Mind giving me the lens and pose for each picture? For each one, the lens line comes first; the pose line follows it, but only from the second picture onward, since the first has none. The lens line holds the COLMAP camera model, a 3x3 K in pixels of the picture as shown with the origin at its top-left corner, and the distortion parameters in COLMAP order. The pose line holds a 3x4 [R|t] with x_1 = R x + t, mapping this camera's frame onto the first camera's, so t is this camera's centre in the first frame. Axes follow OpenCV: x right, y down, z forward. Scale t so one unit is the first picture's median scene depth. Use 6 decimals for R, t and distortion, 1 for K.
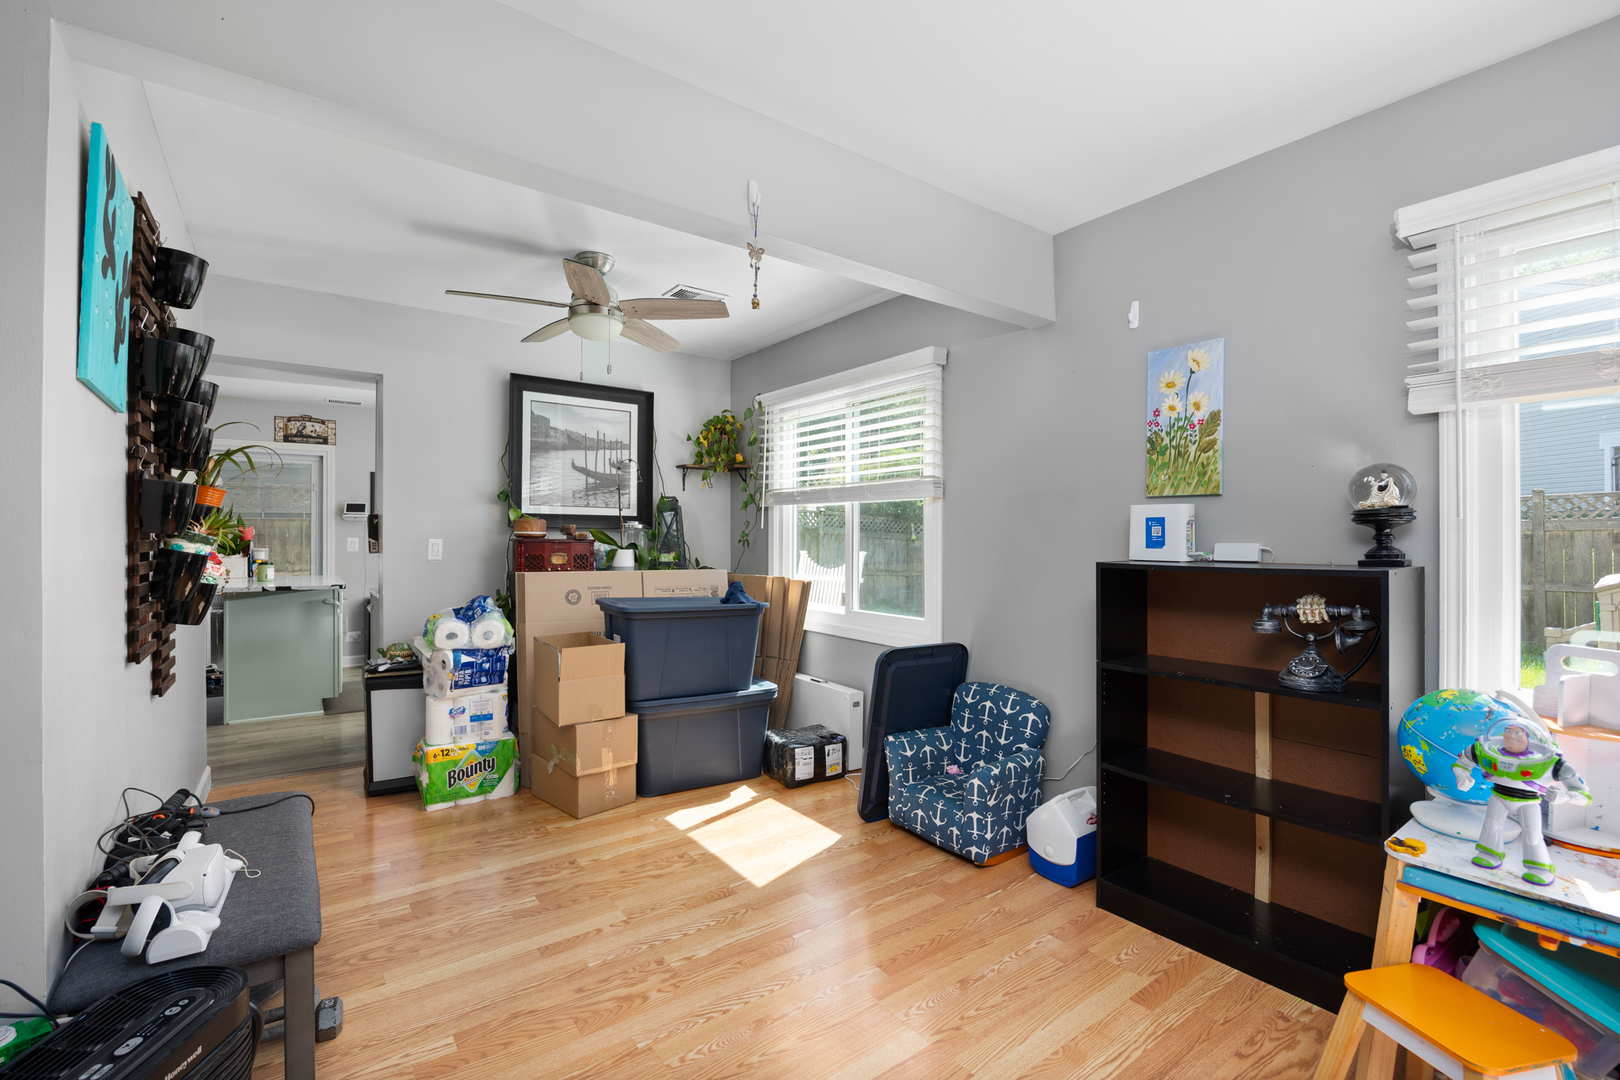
lens RADIAL K [[715.5, 0, 810.0], [0, 715.5, 536.0], [0, 0, 1]] dist [-0.001965, -0.000350]
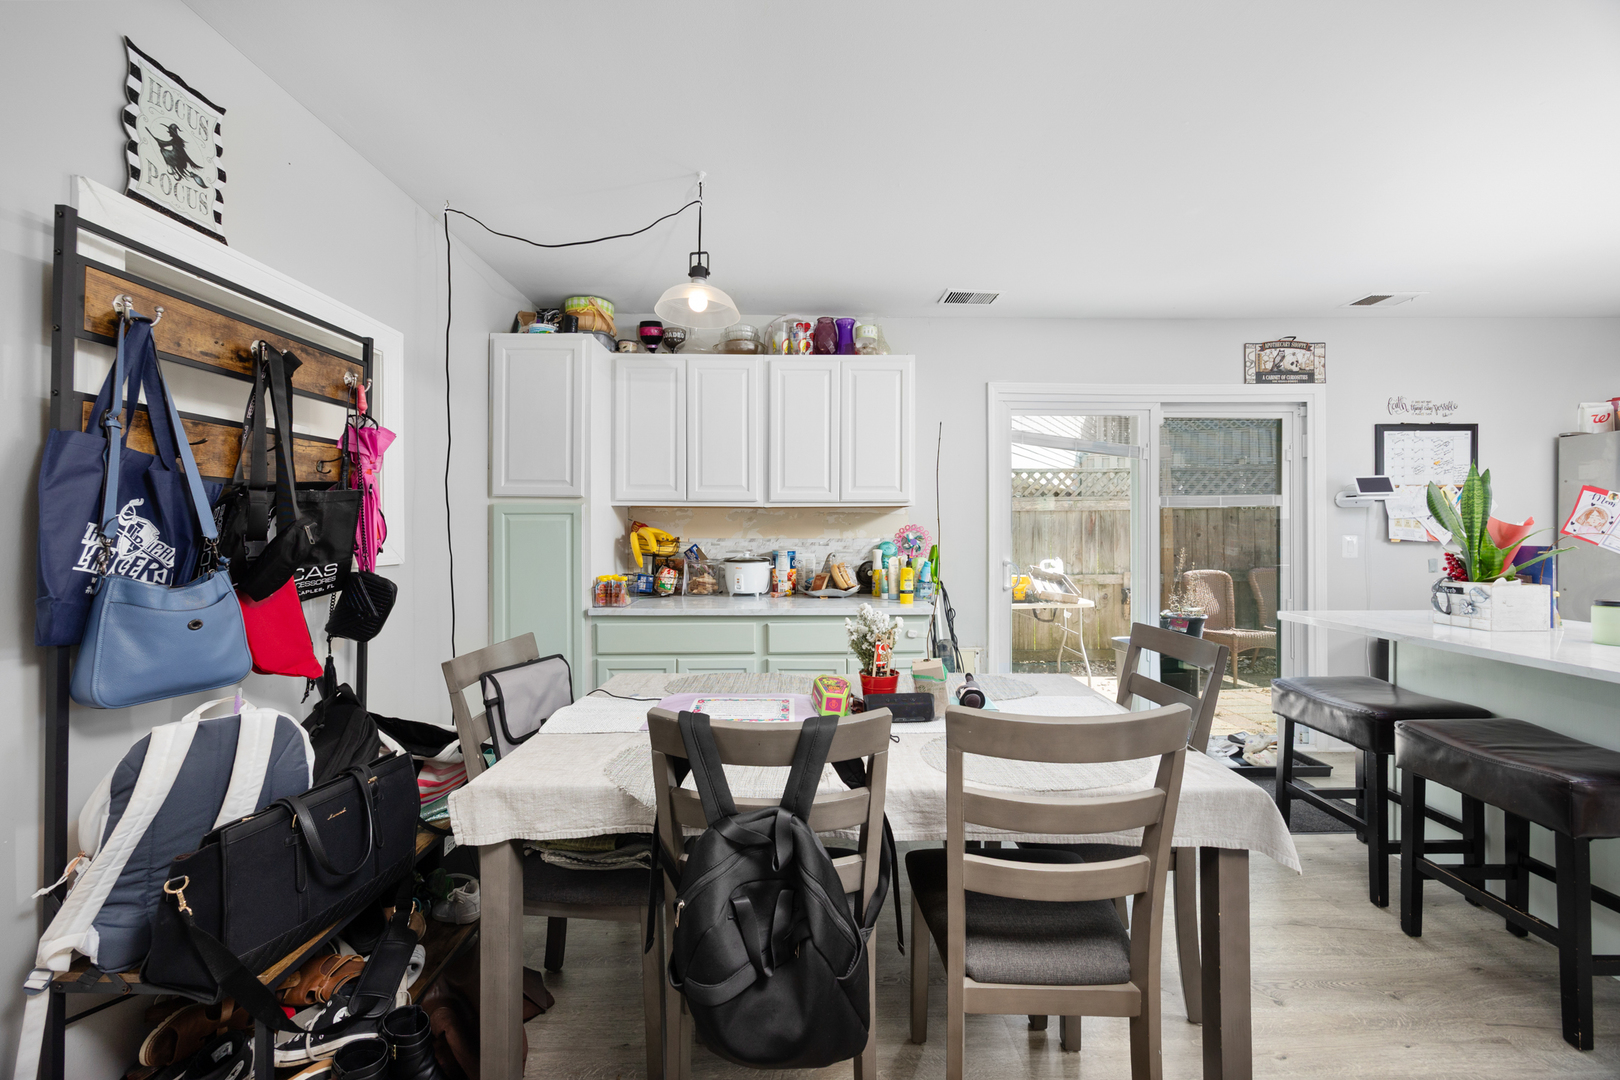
lens RADIAL K [[615.5, 0, 803.4], [0, 615.5, 527.4], [0, 0, 1]] dist [0.002171, 0.000083]
pose [[0.812959, -0.005394, -0.582295, -0.737111], [0.006077, 0.999981, -0.000778, -0.006824], [0.582289, -0.002907, 0.812977, 0.322466]]
